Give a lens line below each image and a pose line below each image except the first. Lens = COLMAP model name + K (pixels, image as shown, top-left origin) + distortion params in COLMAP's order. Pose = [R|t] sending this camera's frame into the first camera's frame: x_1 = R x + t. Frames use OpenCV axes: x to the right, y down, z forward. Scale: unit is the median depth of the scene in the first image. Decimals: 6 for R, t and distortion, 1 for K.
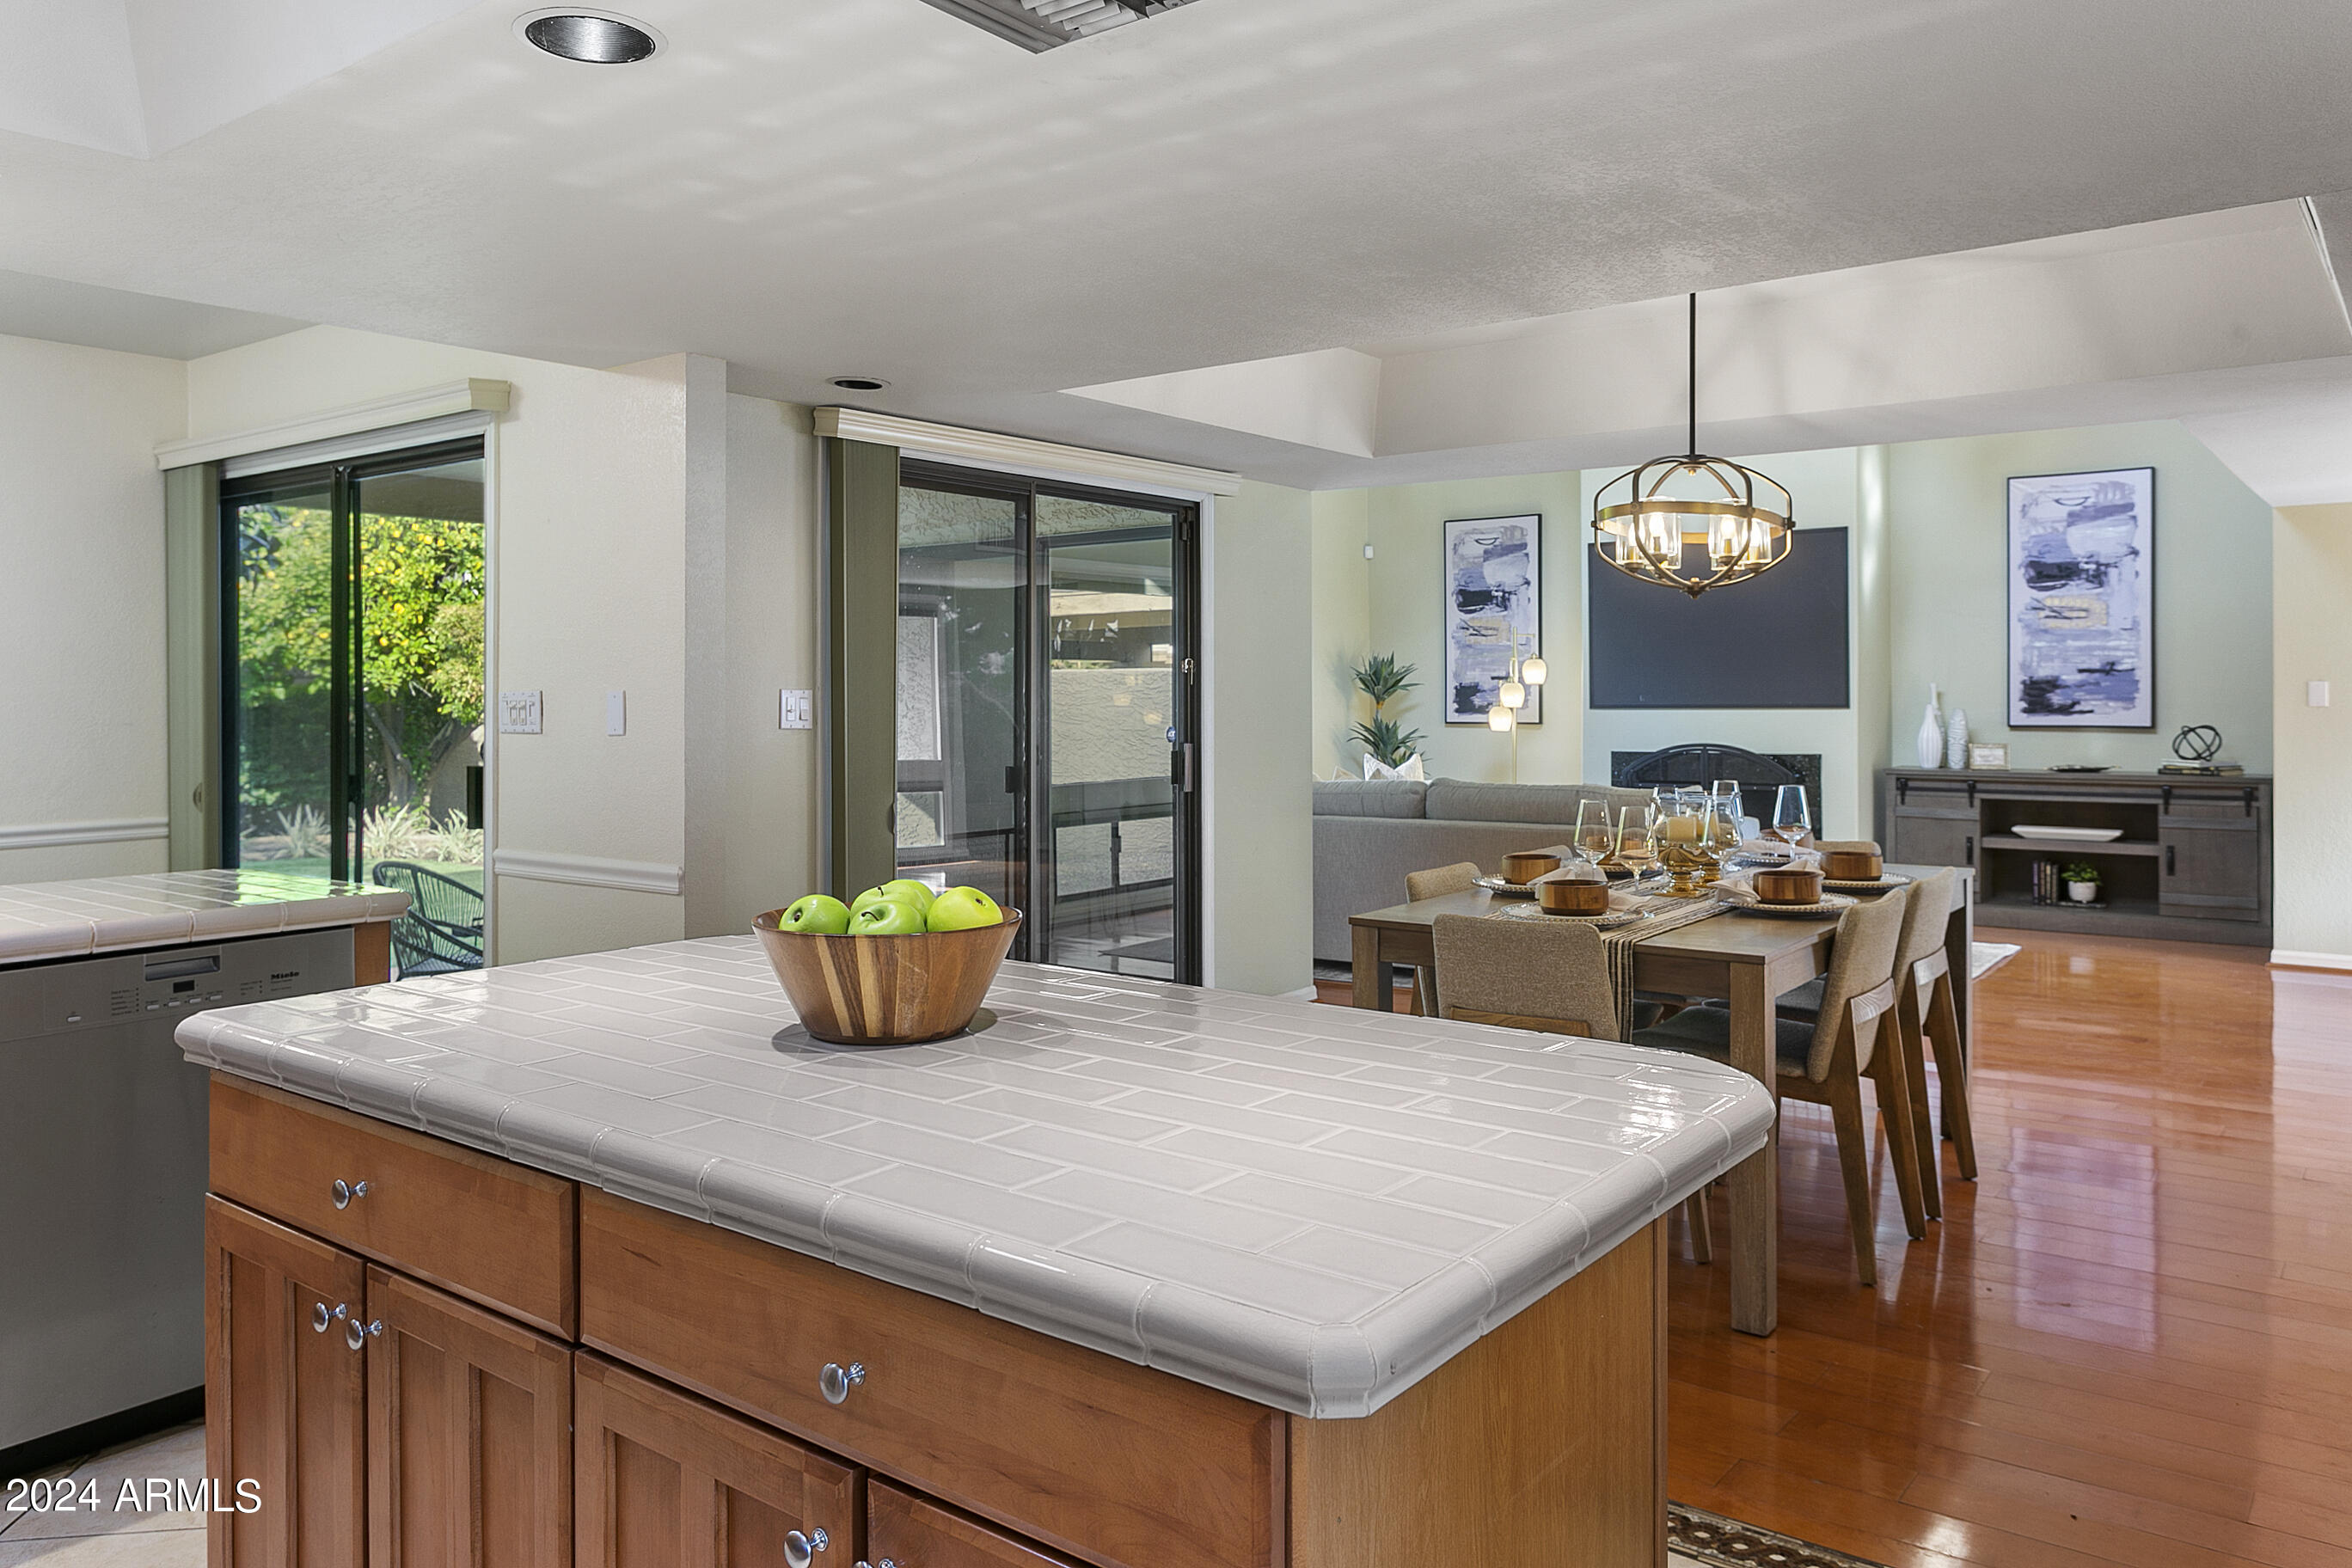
lens RADIAL K [[1674.9, 0, 1169.8], [0, 1674.9, 690.5], [0, 0, 1]] dist [0.004856, -0.006102]
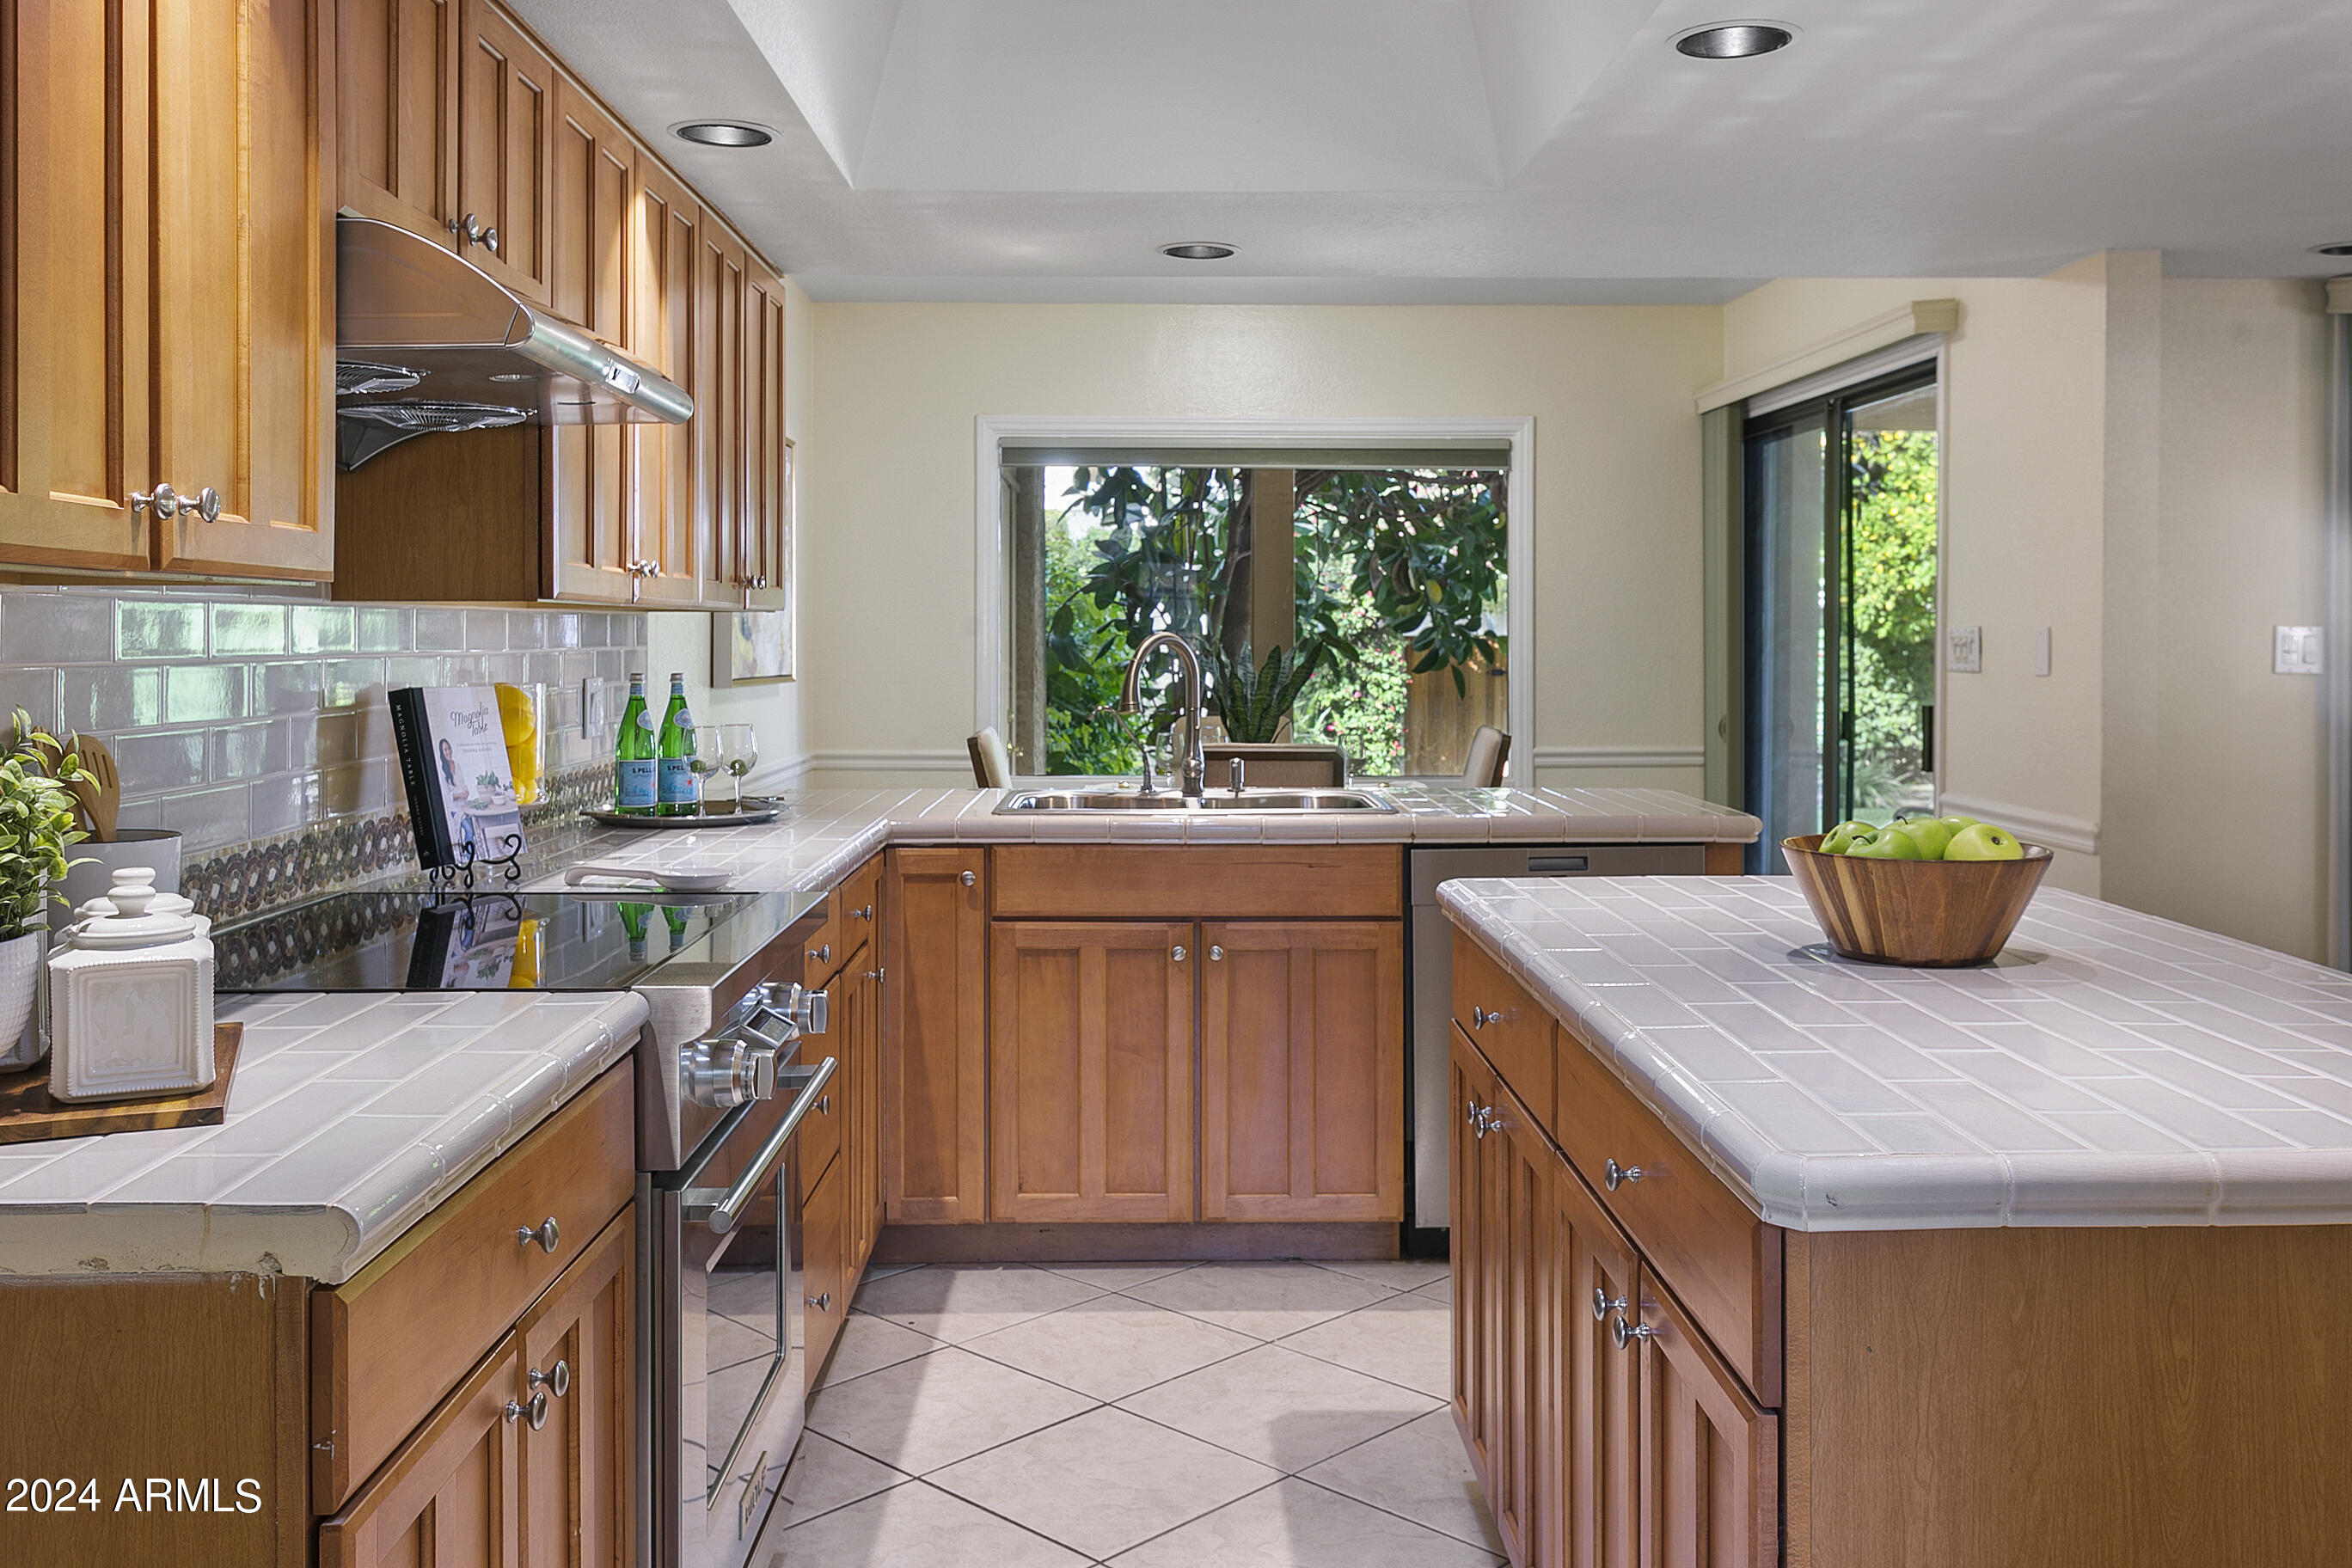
lens RADIAL K [[2032.1, 0, 1163.1], [0, 2032.1, 627.3], [0, 0, 1]] dist [0.000259, 0.004606]
pose [[0.624065, 0.002334, -0.781369, 0.120387], [-0.000861, 0.999997, 0.002299, -0.000891], [0.781372, -0.000762, 0.624065, -0.034625]]
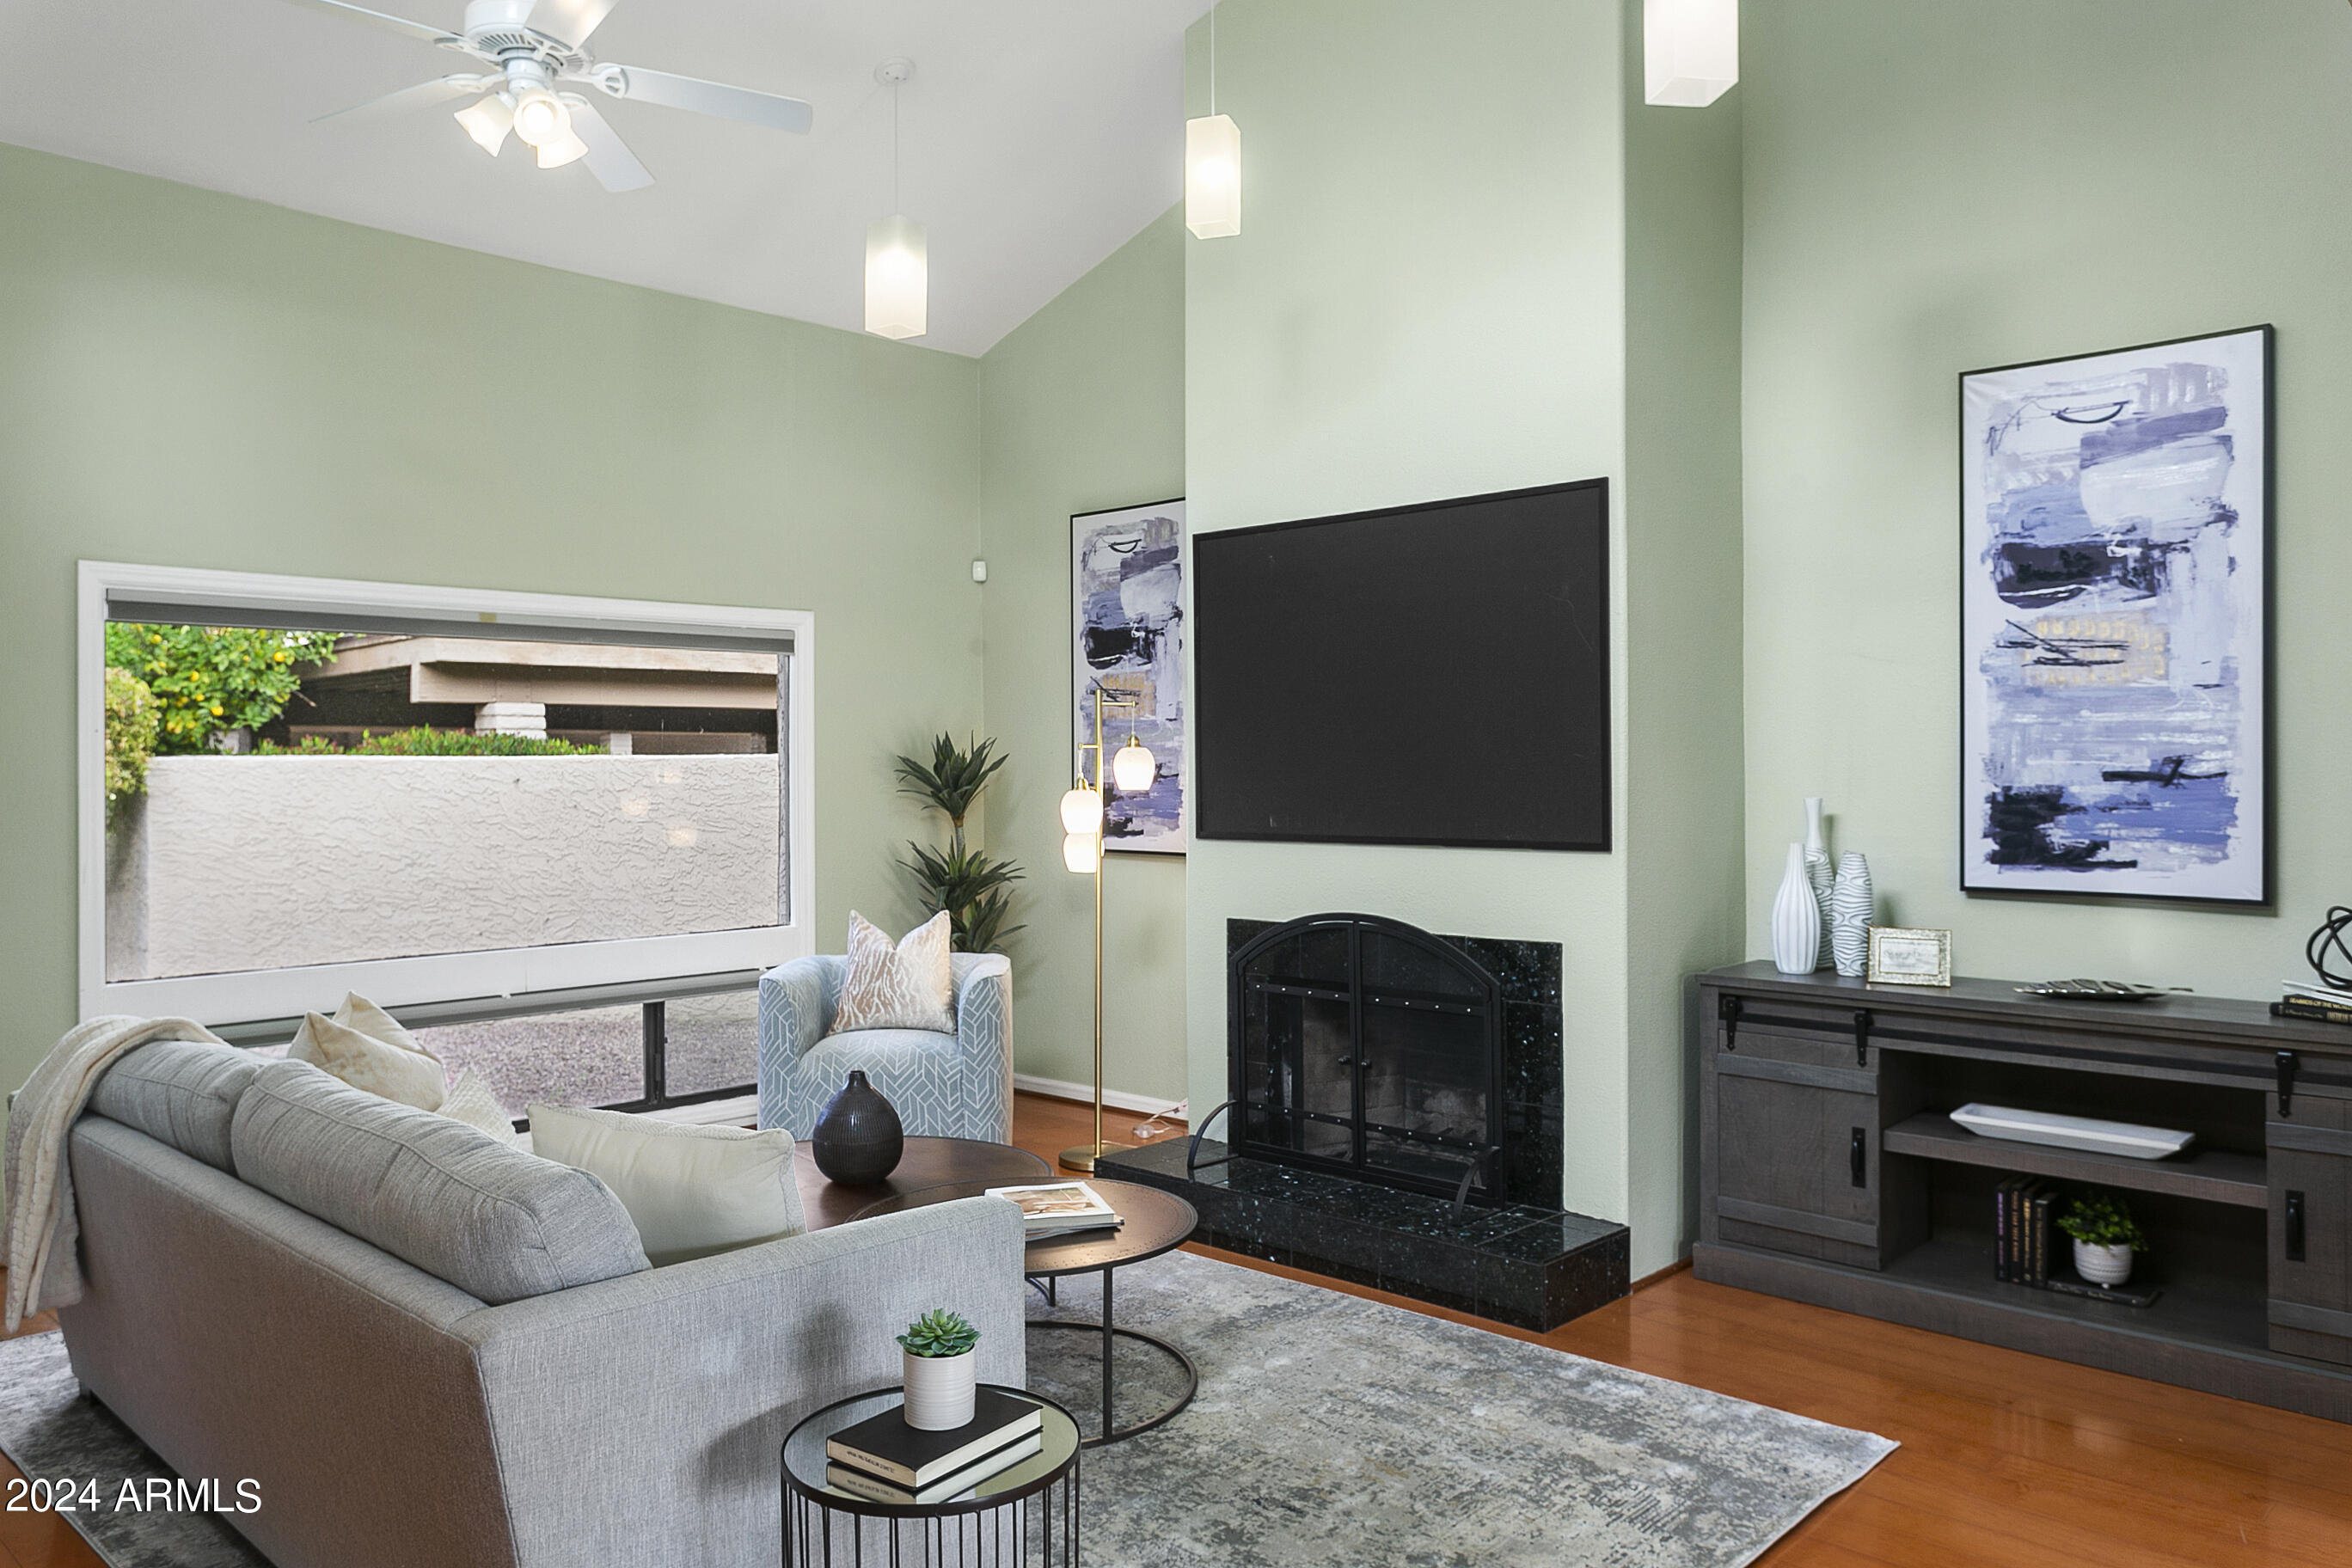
lens RADIAL K [[1674.9, 0, 1170.9], [0, 1674.9, 764.2], [0, 0, 1]] dist [0.004856, -0.006102]
pose [[0.994002, 0.001467, -0.109355, 0.336297], [-0.001363, 0.999999, 0.001032, -0.015256], [0.109357, -0.000877, 0.994002, 0.510143]]
